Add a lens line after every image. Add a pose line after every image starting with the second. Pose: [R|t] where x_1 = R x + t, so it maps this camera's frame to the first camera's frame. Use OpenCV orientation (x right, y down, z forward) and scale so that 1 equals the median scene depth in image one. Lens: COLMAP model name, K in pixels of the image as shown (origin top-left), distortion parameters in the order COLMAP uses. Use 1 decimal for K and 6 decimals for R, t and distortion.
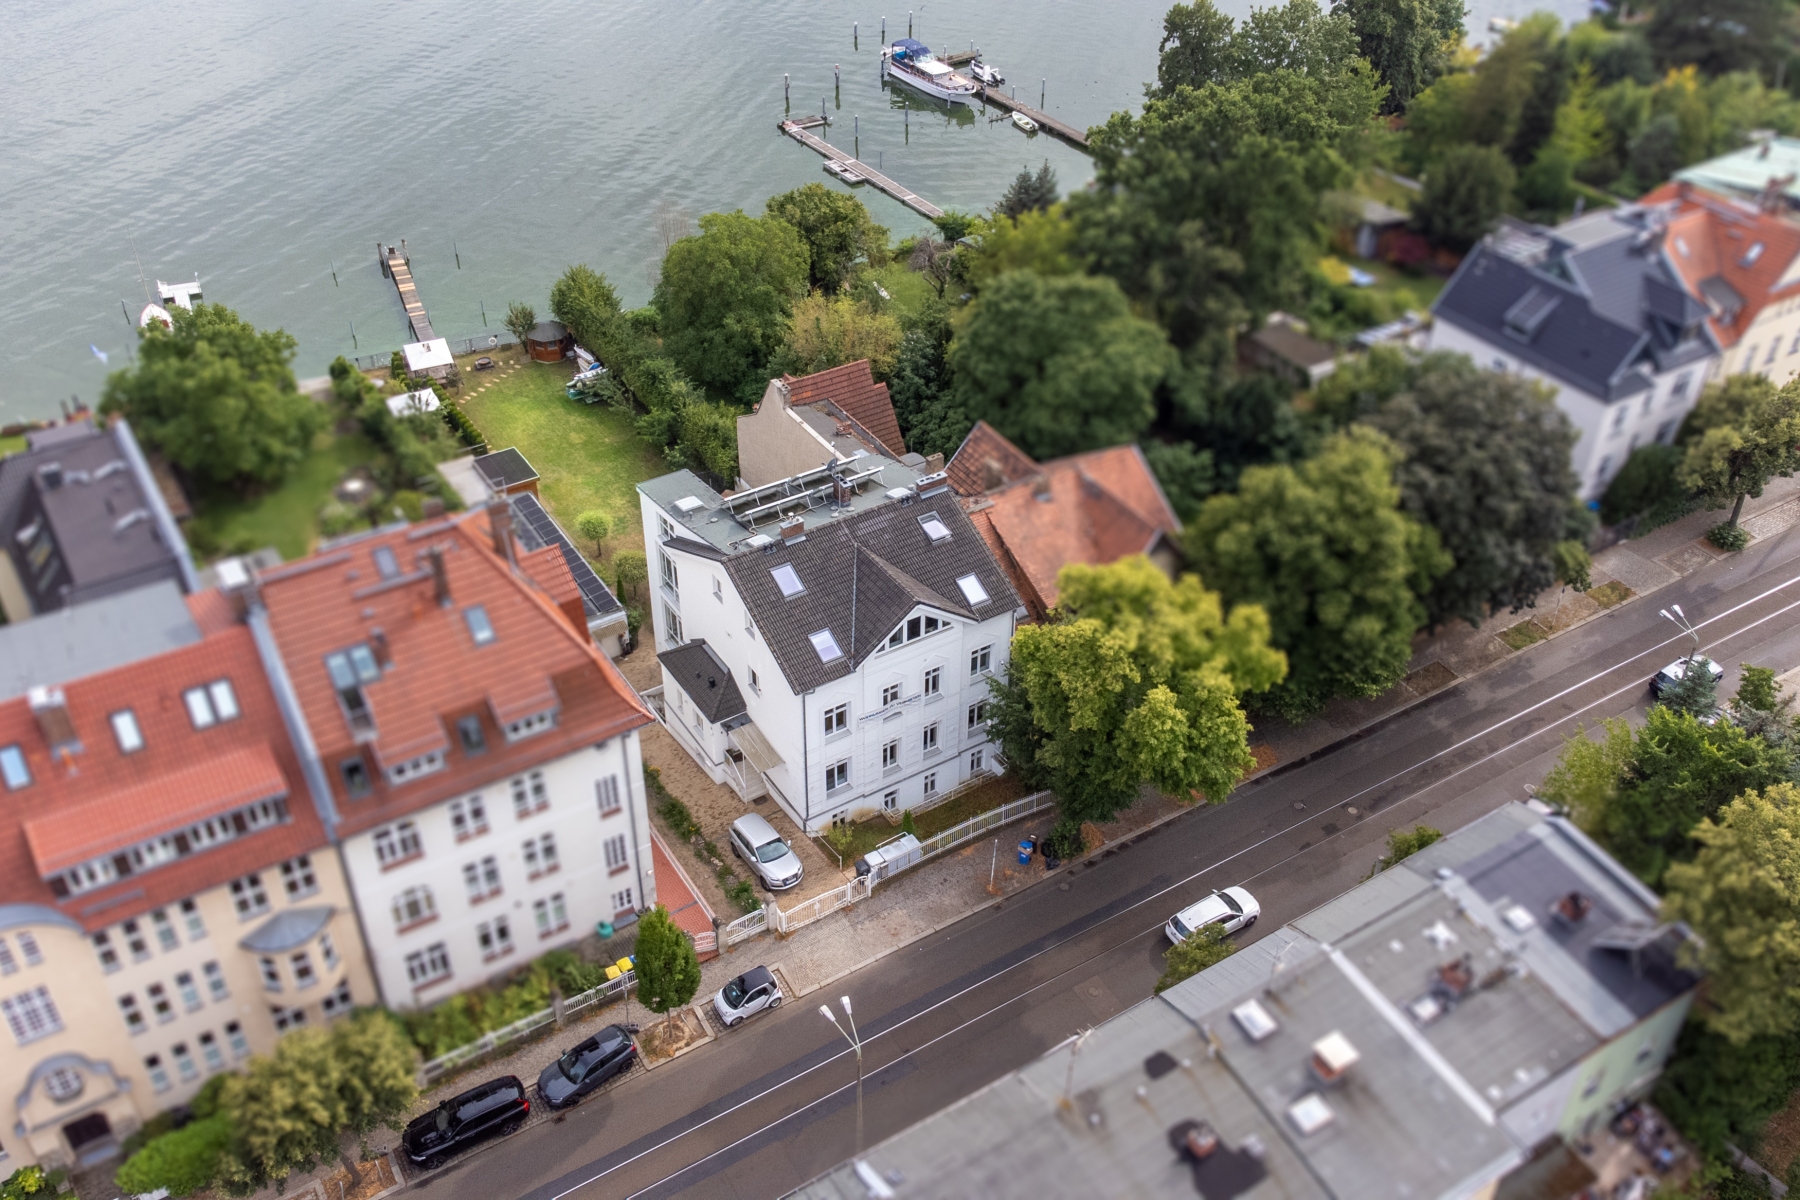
lens RADIAL K [[1574.1, 0, 909.6], [0, 1574.1, 604.0], [0, 0, 1]] dist [0.045845, -0.028181]
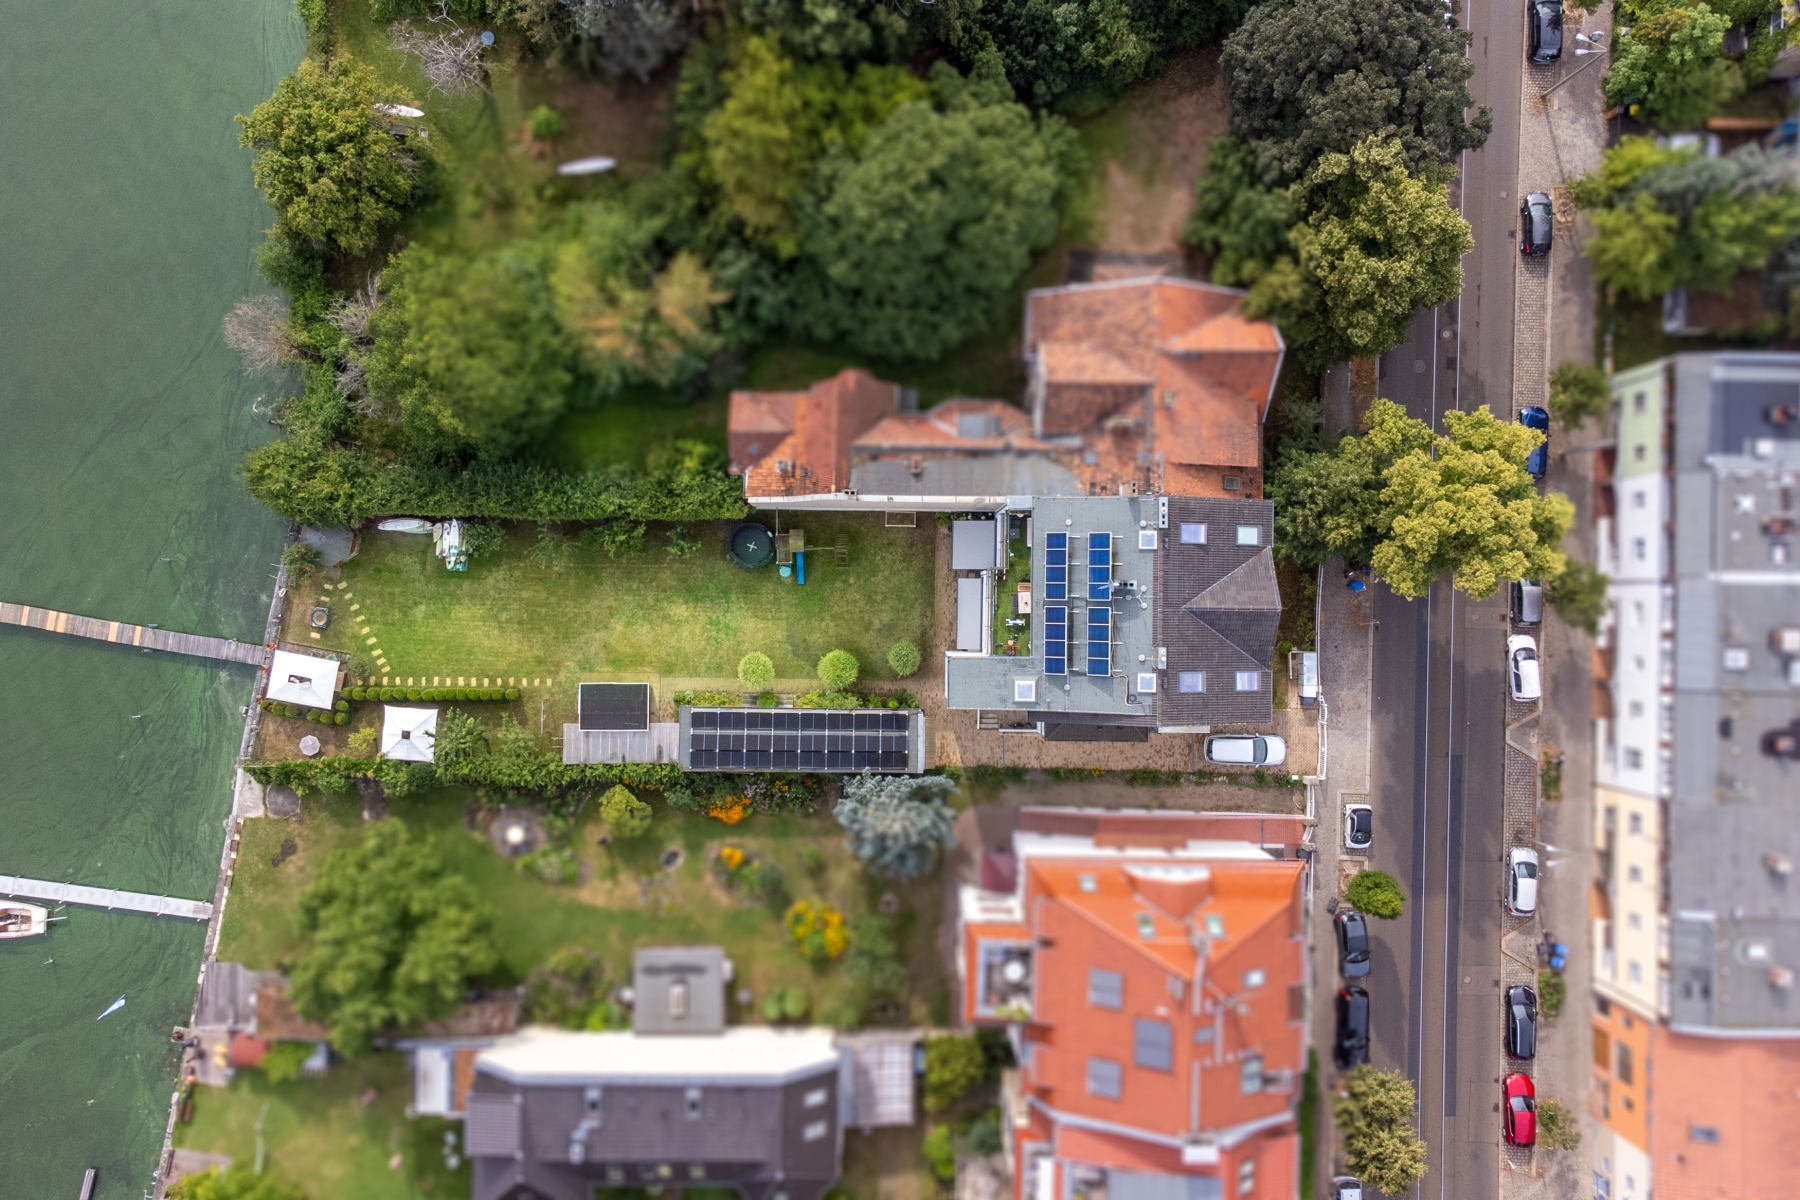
lens RADIAL K [[1574.1, 0, 915.3], [0, 1574.1, 588.5], [0, 0, 1]] dist [0.045845, -0.028181]
pose [[0.549589, -0.835392, 0.008501, -0.145185], [0.496362, 0.334698, 0.801001, -1.102704], [-0.671995, -0.436002, 0.598603, 0.470747]]
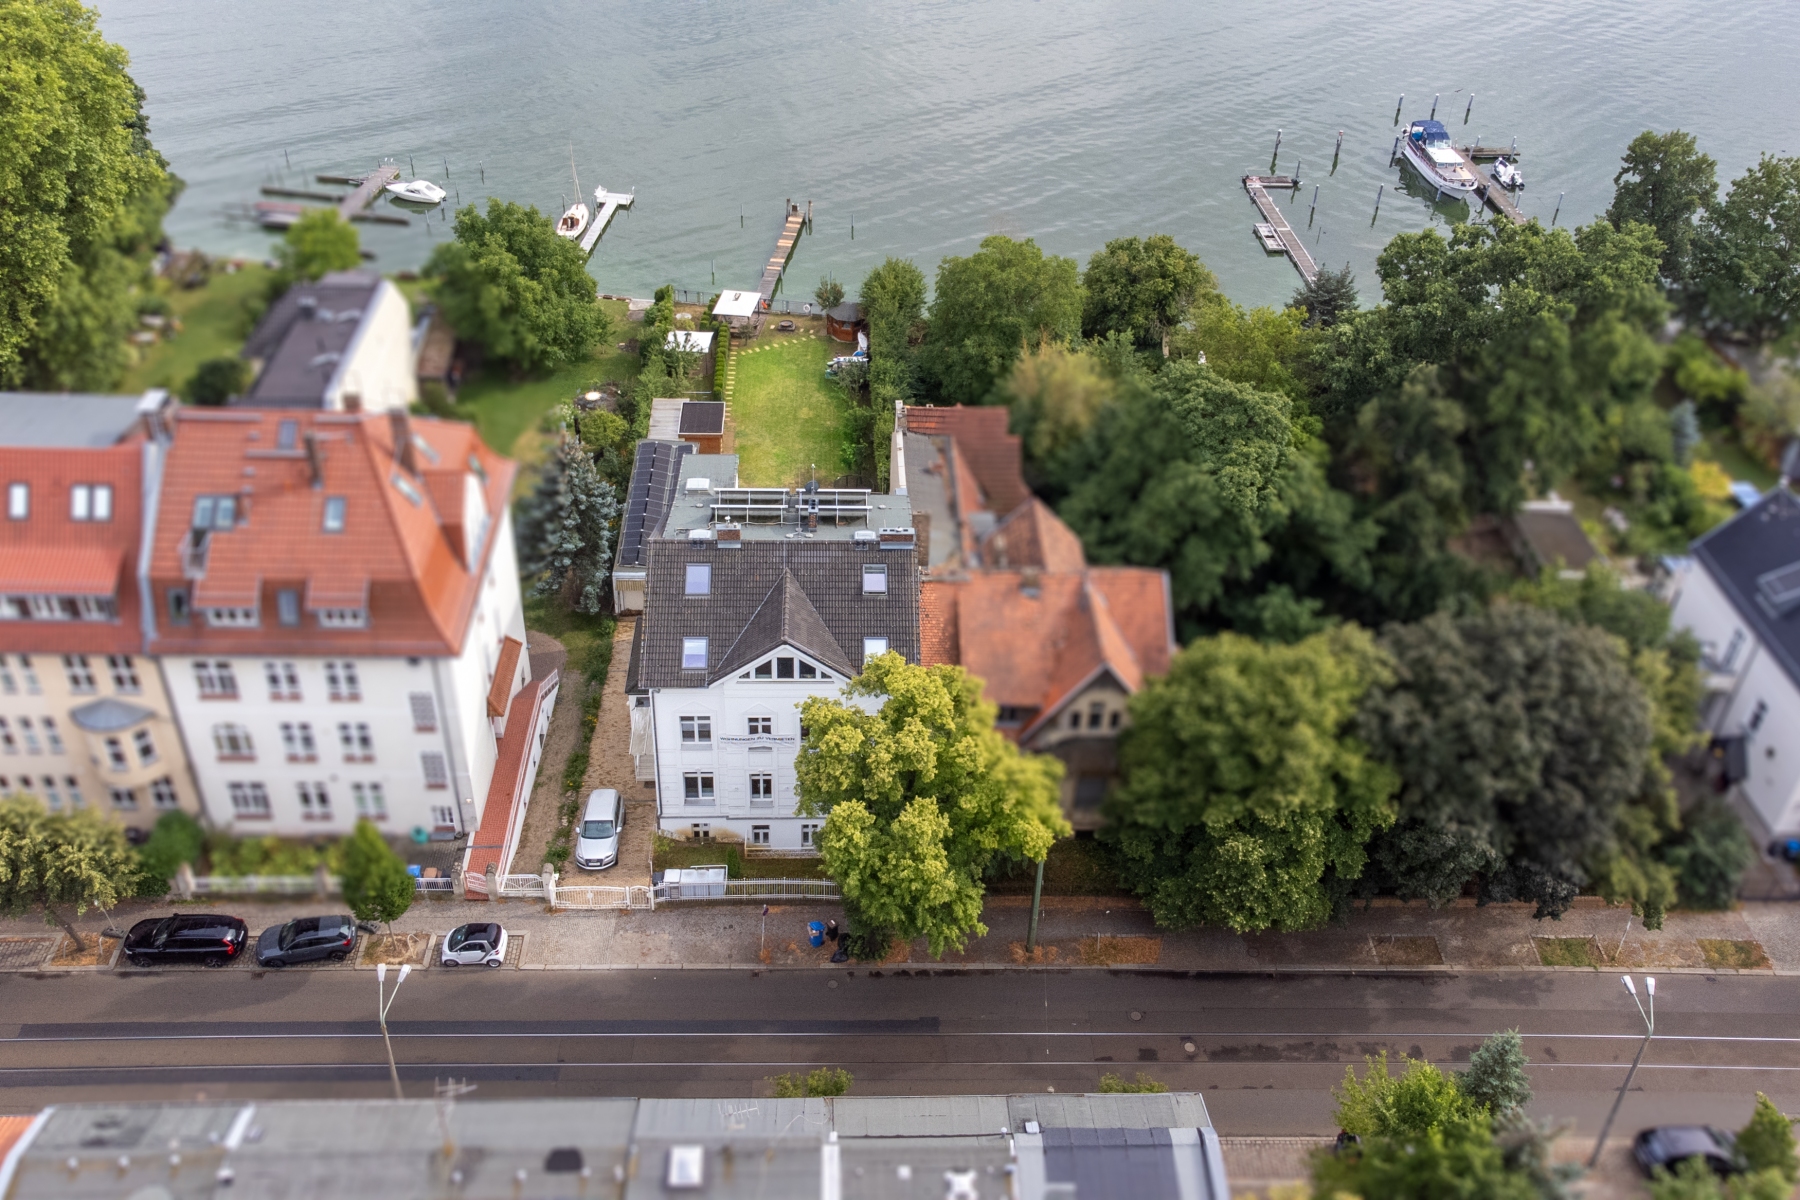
lens RADIAL K [[1574.1, 0, 905.8], [0, 1574.1, 597.0], [0, 0, 1]] dist [0.045845, -0.028181]
pose [[0.862436, 0.319494, -0.392591, 0.434925], [-0.327100, 0.943696, 0.049421, -0.098032], [0.386276, 0.085794, 0.918385, 0.142792]]
